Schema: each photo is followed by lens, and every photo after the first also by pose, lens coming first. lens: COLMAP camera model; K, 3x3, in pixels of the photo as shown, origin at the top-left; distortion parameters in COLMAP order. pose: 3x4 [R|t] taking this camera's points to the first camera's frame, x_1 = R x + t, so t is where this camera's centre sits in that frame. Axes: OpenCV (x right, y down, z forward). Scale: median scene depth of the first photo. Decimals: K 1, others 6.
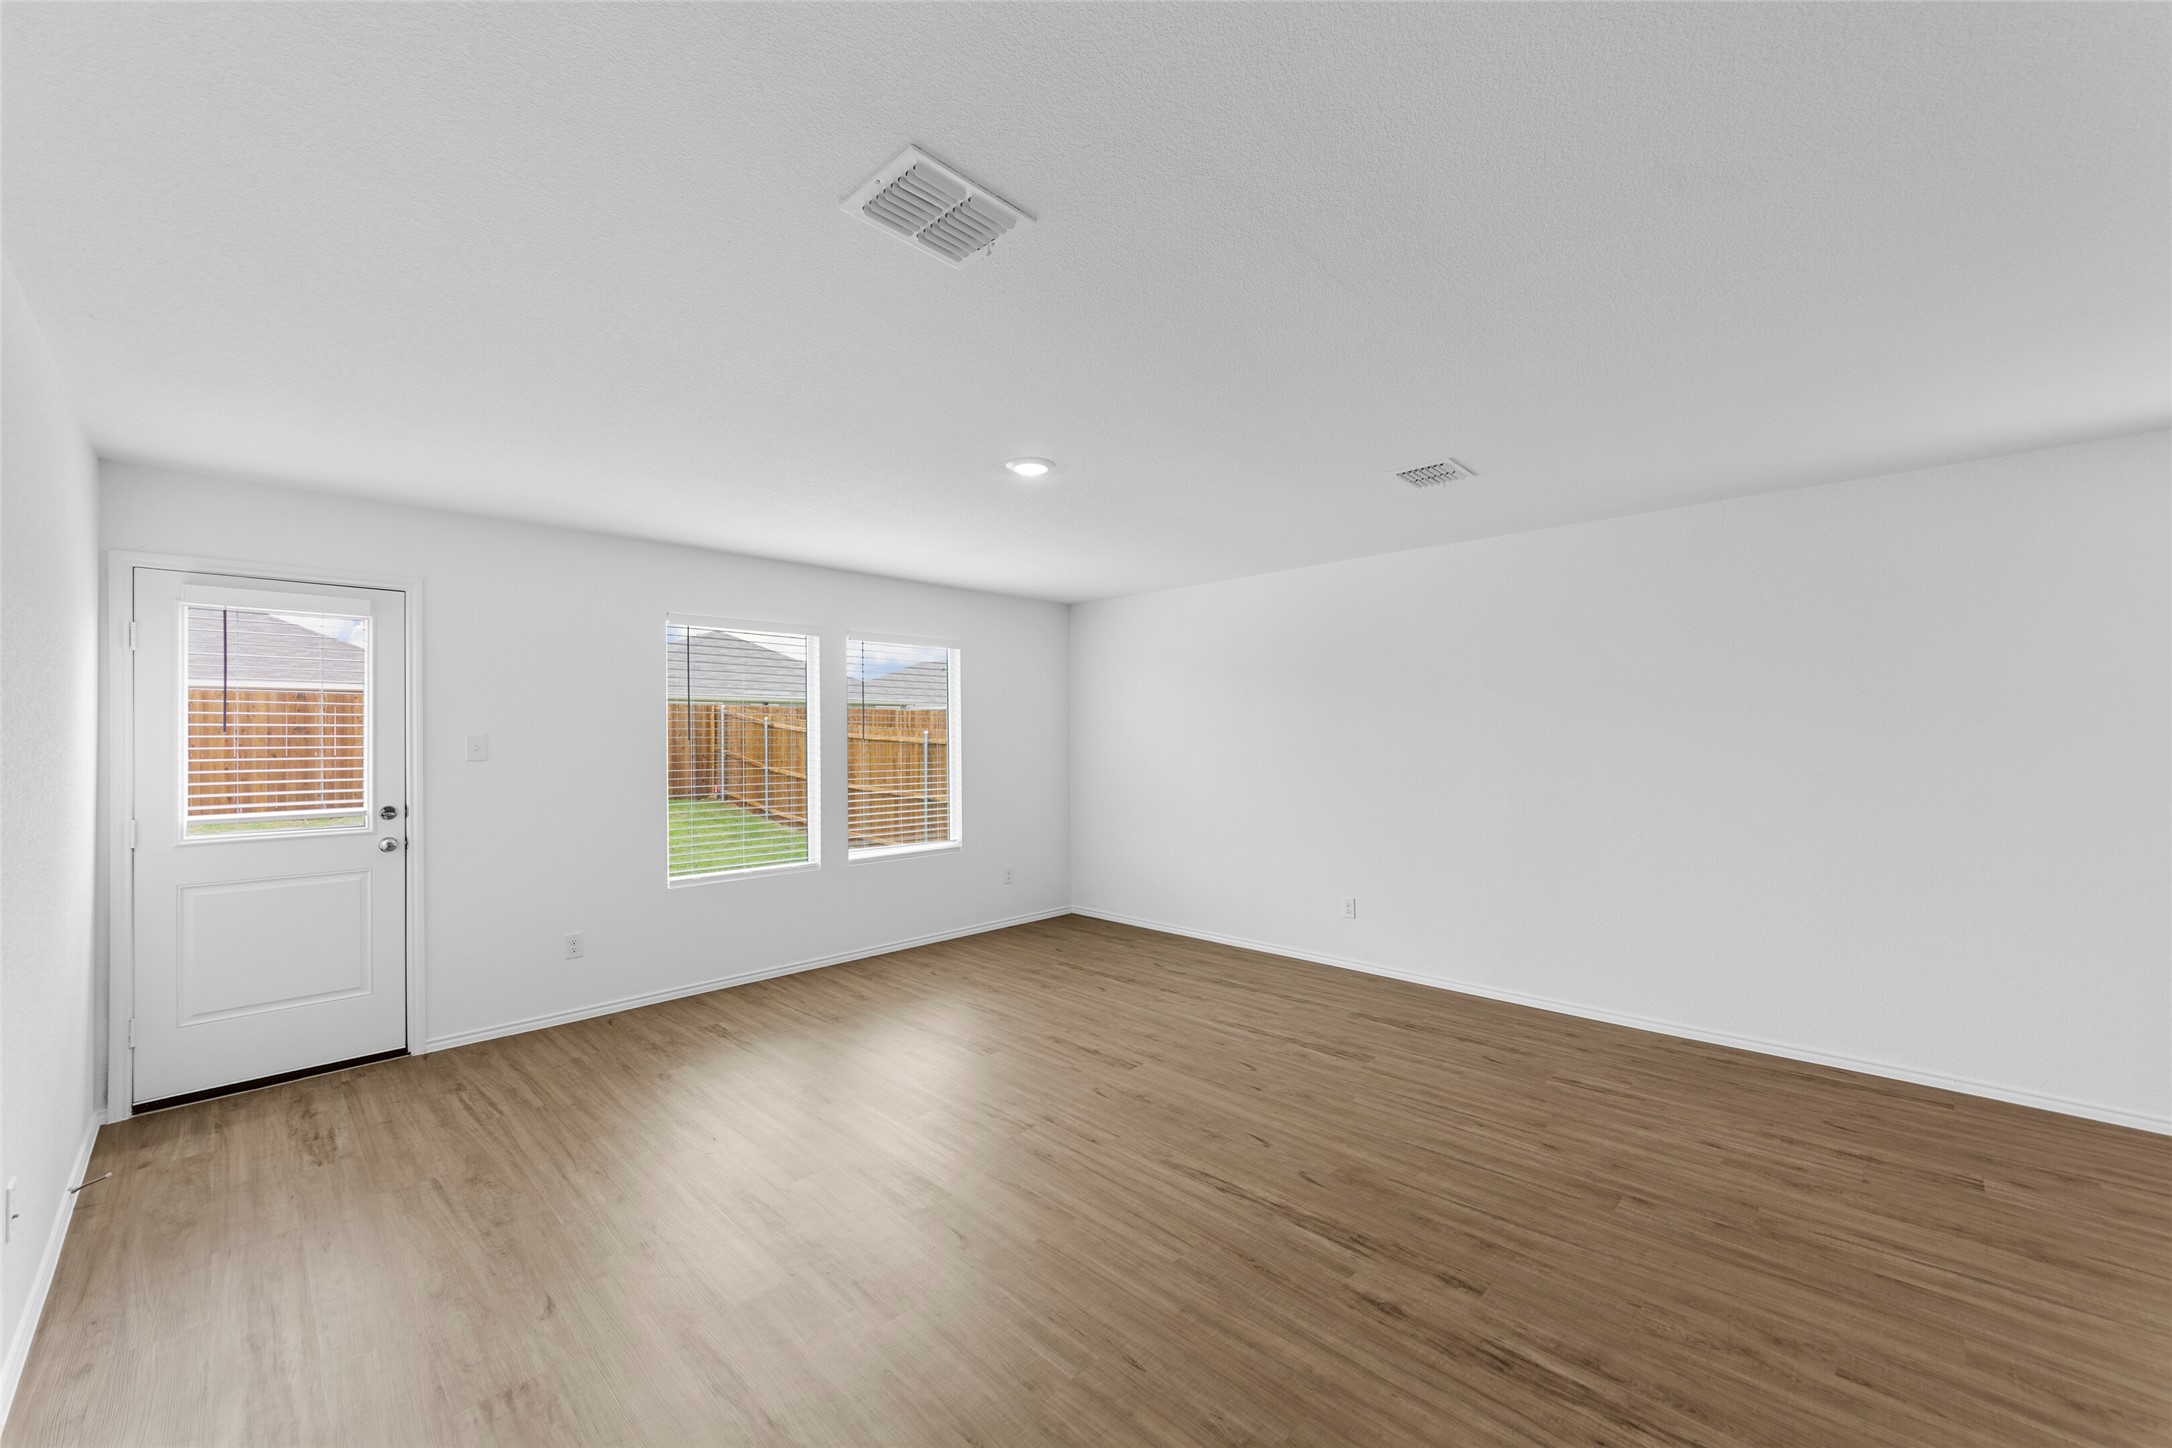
lens RADIAL K [[843.6, 0, 1082.8], [0, 843.6, 734.7], [0, 0, 1]] dist [0.021279, -0.011130]
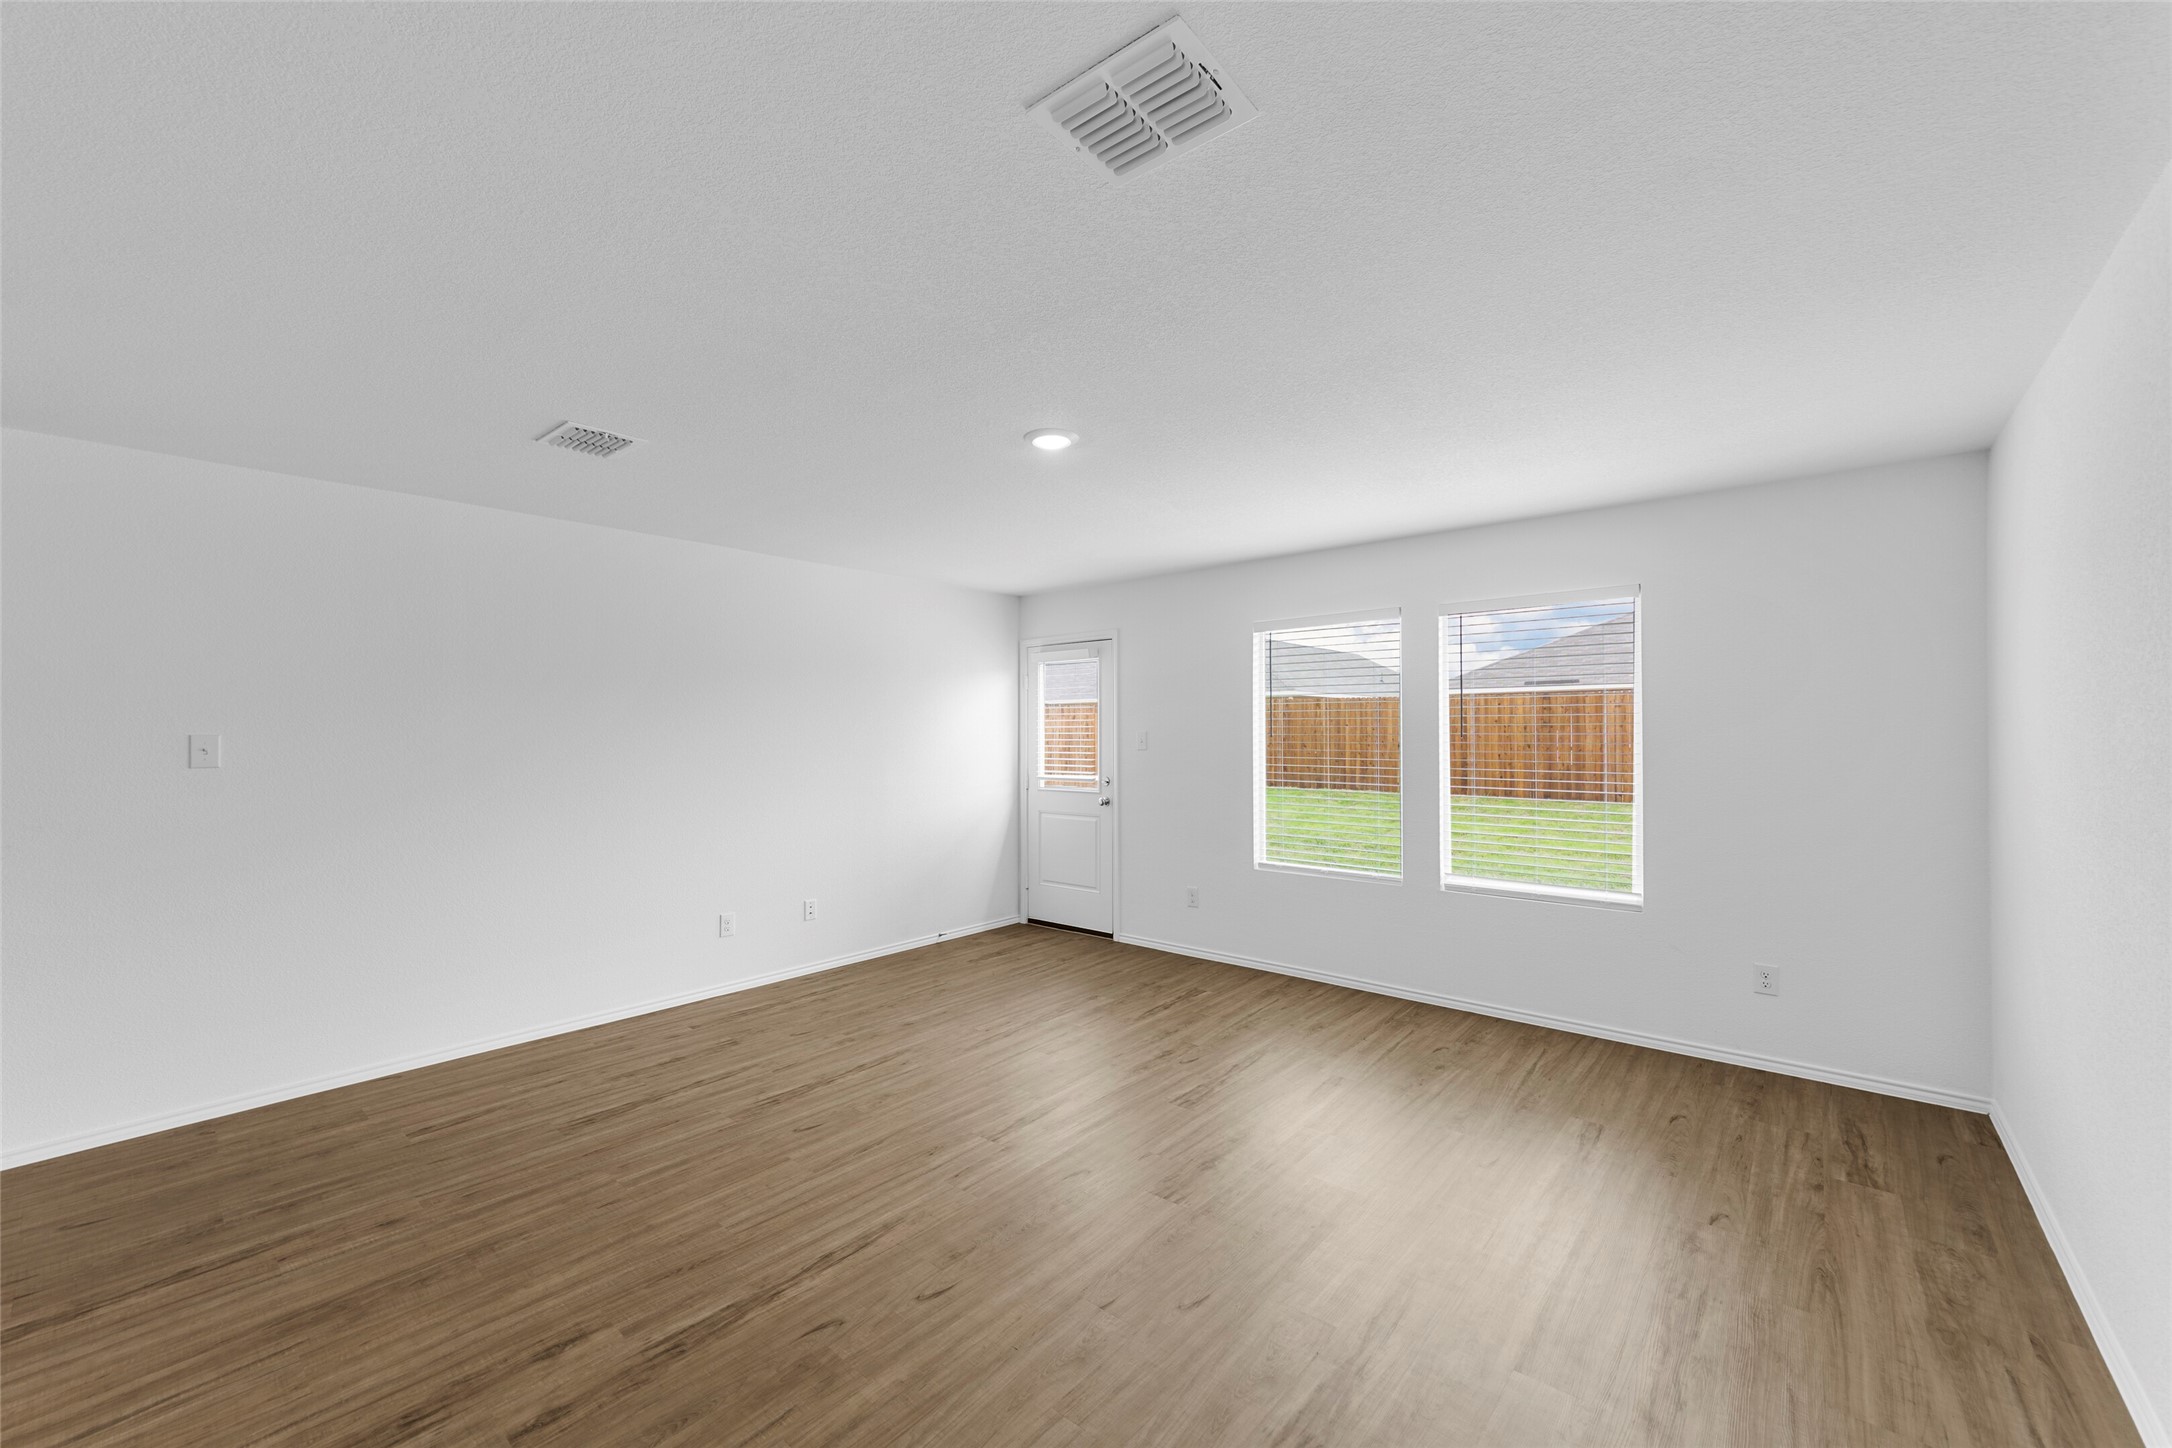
lens RADIAL K [[853.6, 0, 1092.5], [0, 853.6, 729.0], [0, 0, 1]] dist [0.000340, 0.000080]
pose [[0.071491, -0.000143, -0.997441, 0.841825], [0.003973, 0.999992, 0.000142, -0.005433], [0.997433, -0.003973, 0.071491, 0.959389]]
